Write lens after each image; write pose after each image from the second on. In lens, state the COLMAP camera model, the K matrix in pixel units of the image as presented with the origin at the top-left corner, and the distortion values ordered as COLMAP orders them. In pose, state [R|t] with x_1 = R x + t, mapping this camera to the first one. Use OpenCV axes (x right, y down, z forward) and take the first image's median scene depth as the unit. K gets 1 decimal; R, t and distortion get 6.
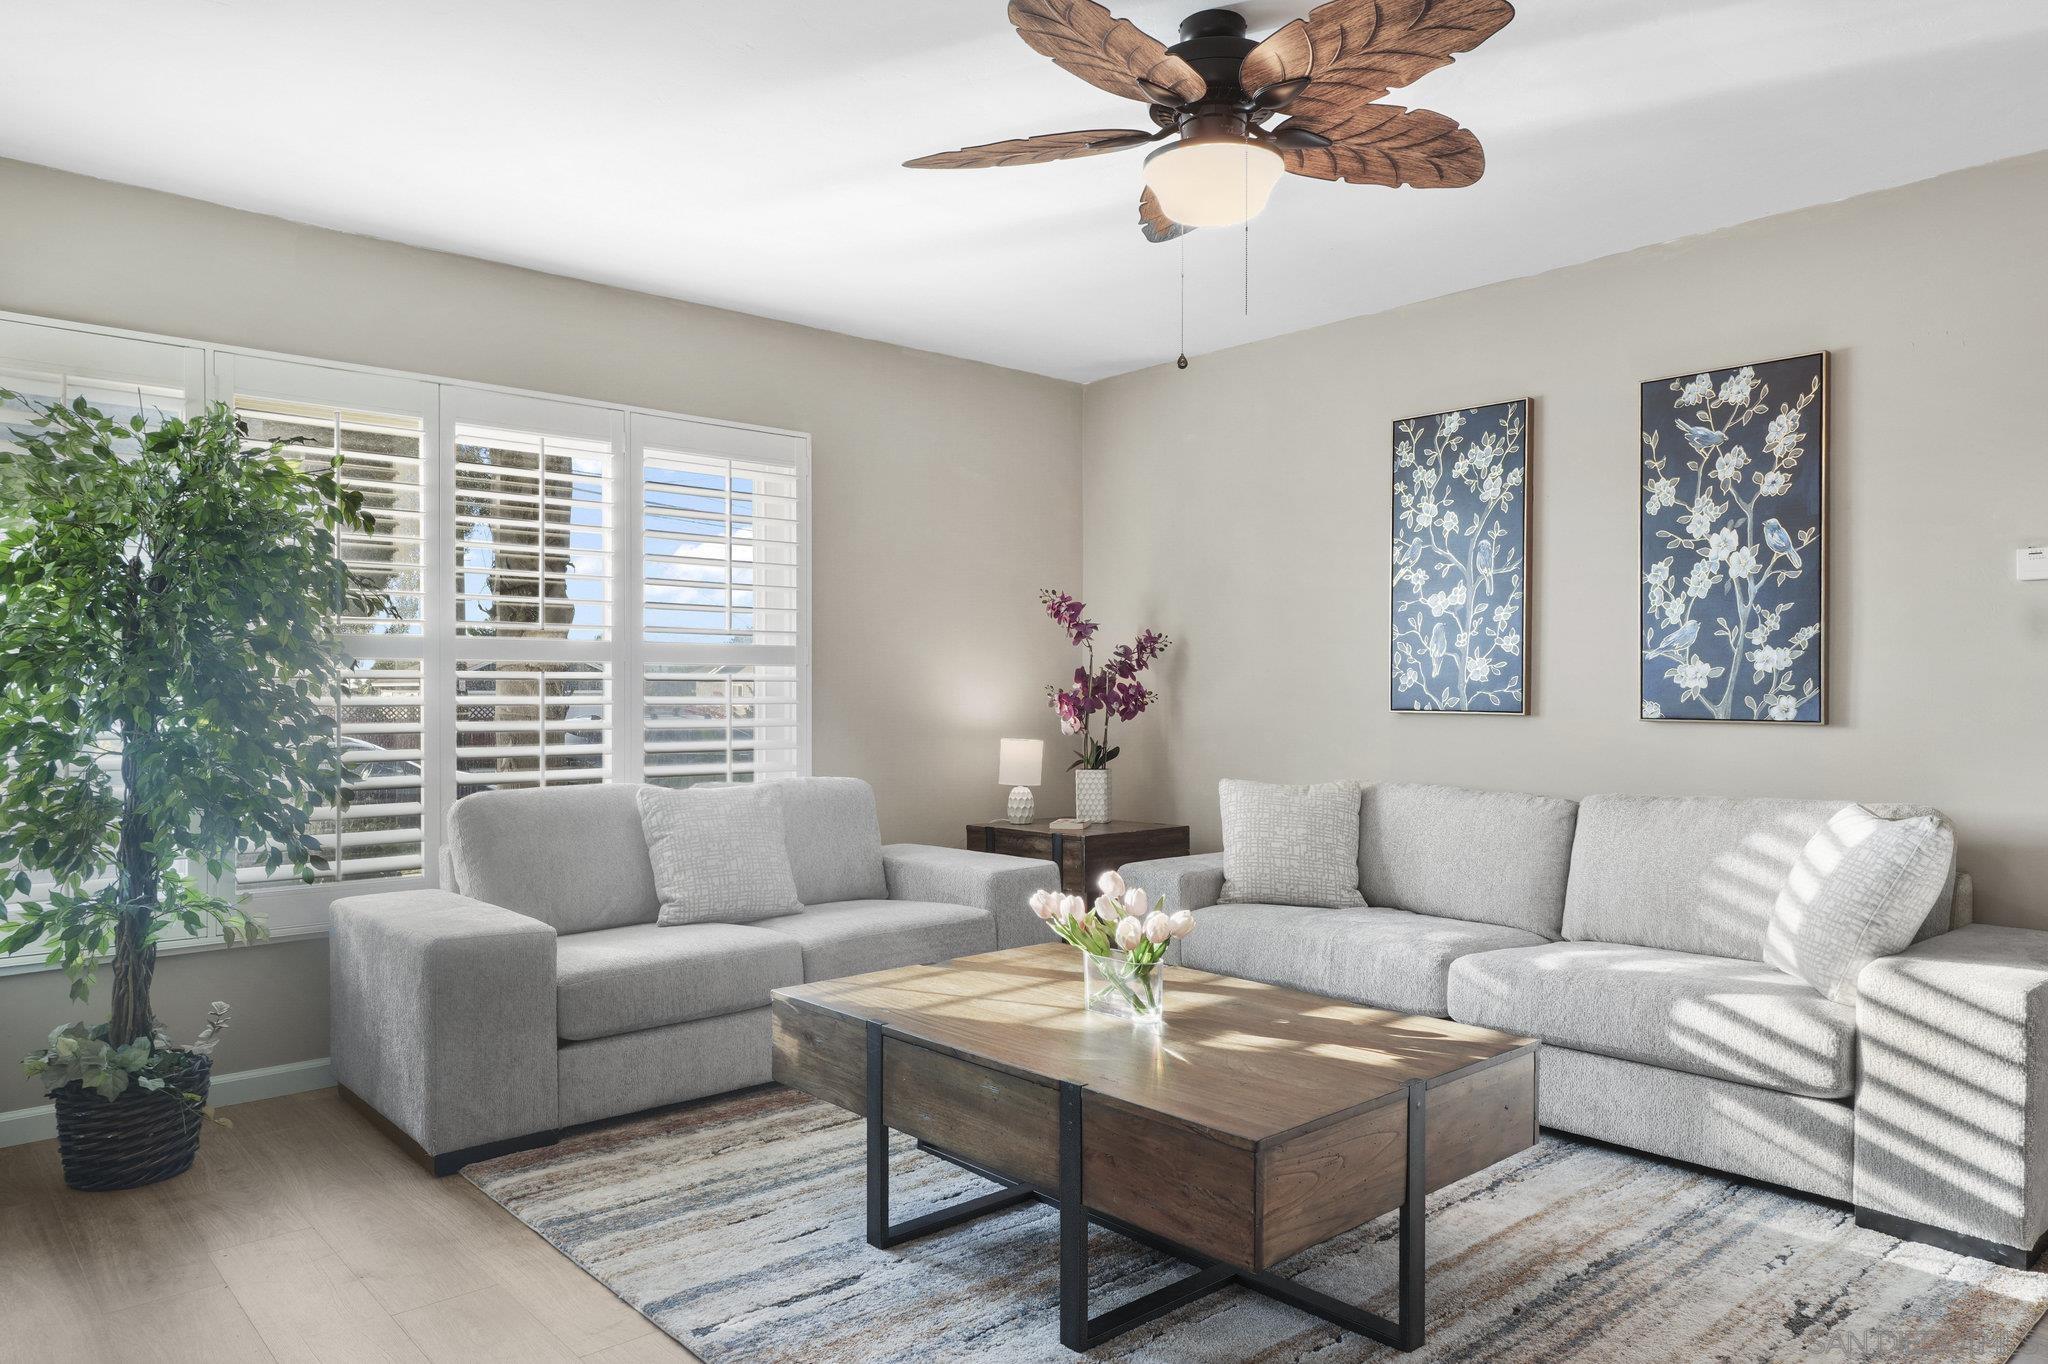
lens RADIAL K [[1381.9, 0, 1042.3], [0, 1381.9, 681.8], [0, 0, 1]] dist [0.003117, -0.002433]
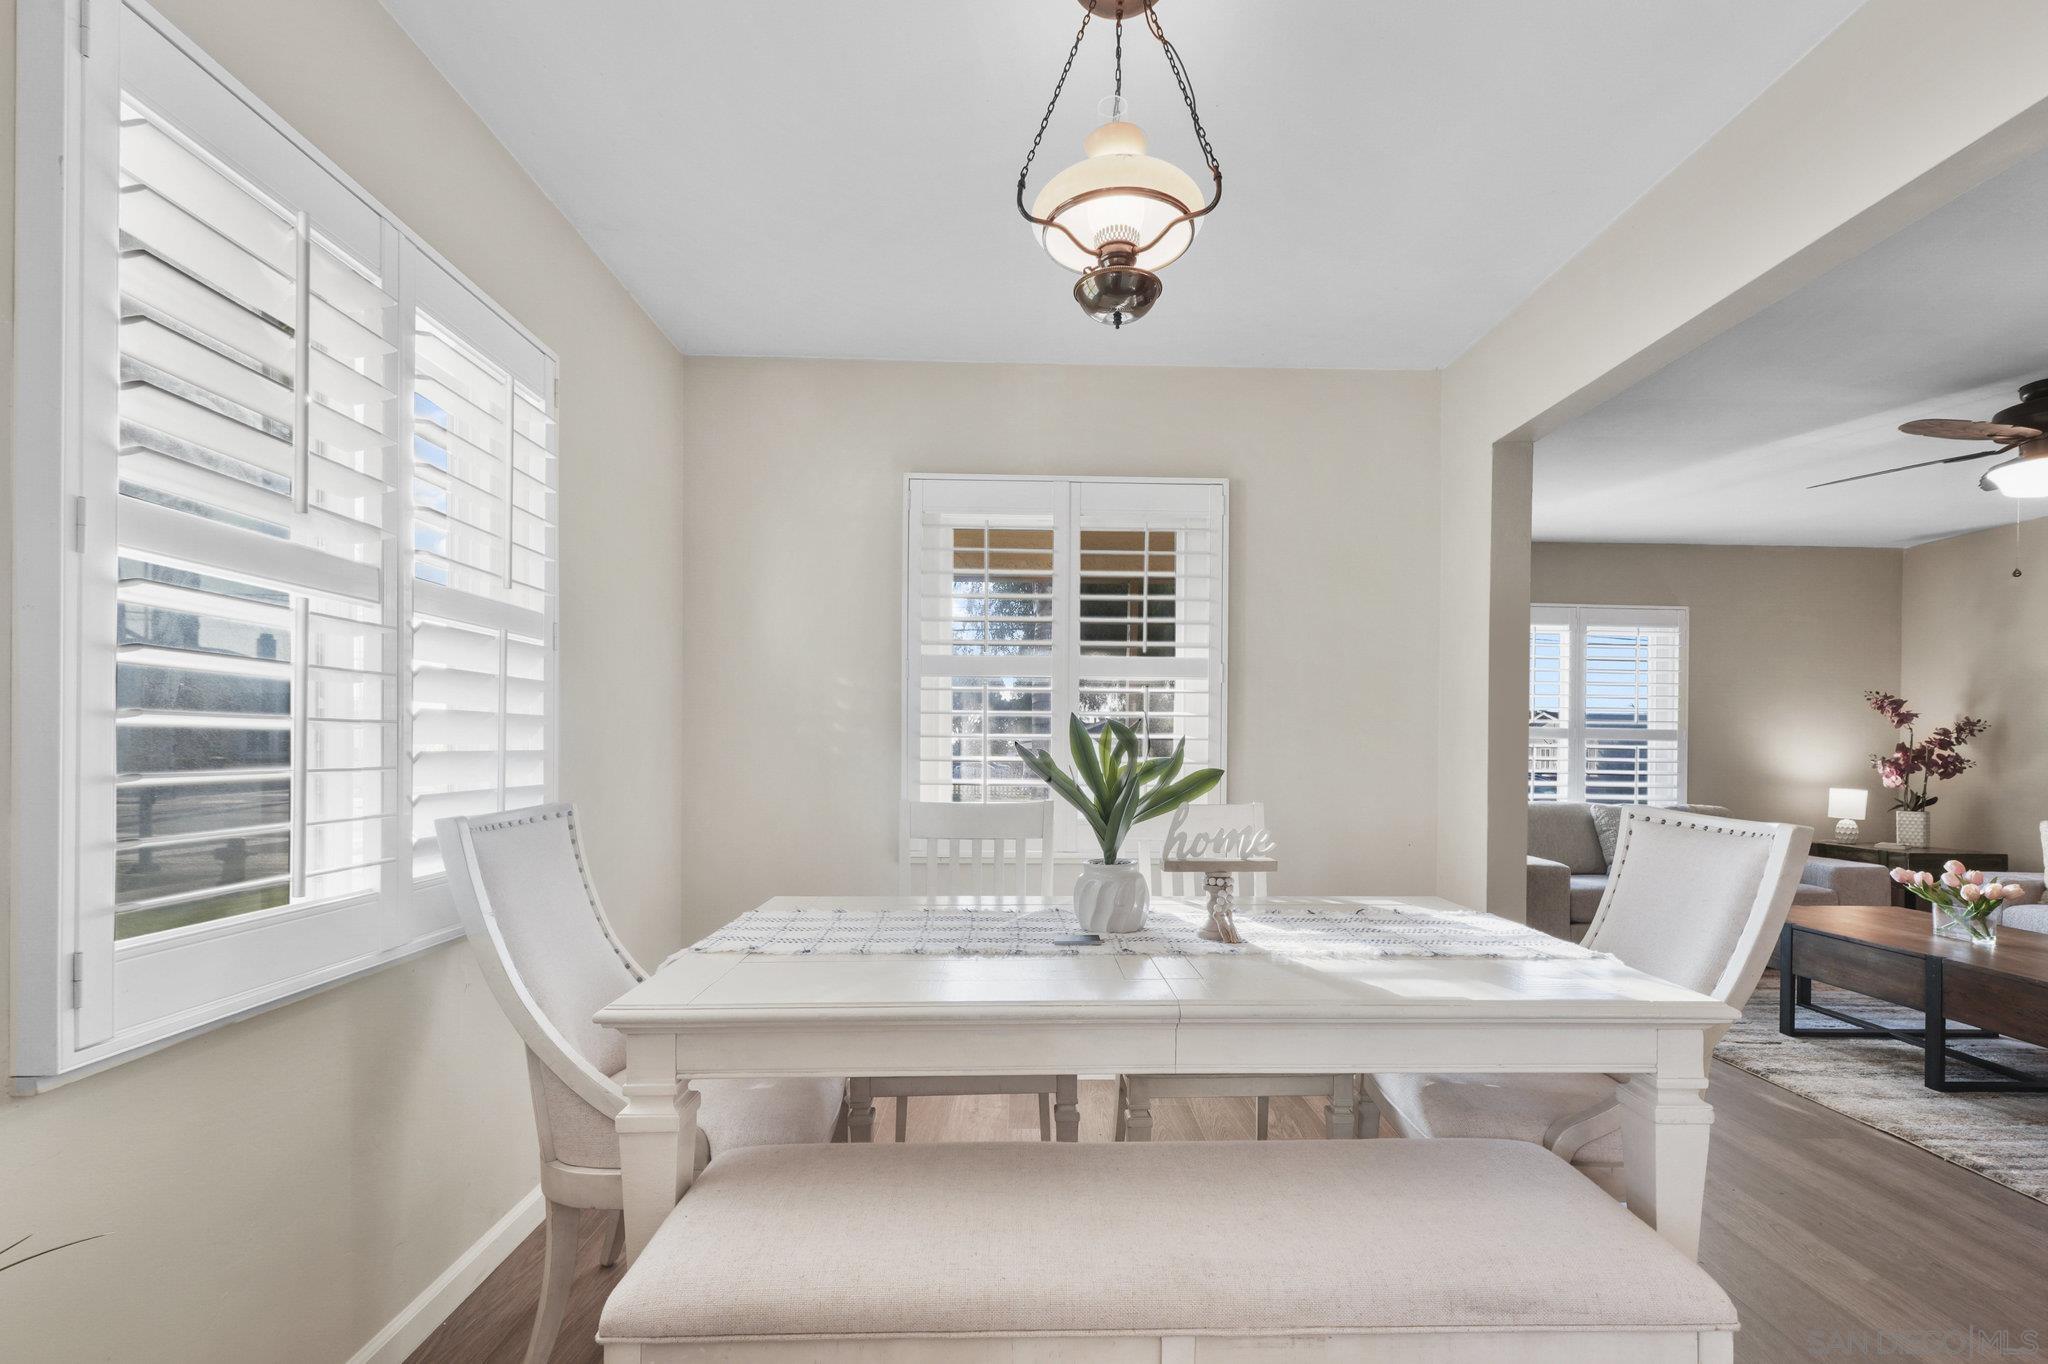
lens RADIAL K [[904.8, 0, 1030.8], [0, 904.8, 741.5], [0, 0, 1]] dist [0.004716, -0.001083]
pose [[0.761814, 0.006764, -0.647760, -0.057999], [-0.009838, 0.999951, -0.001129, -0.001318], [0.647721, 0.007232, 0.761843, -0.388211]]
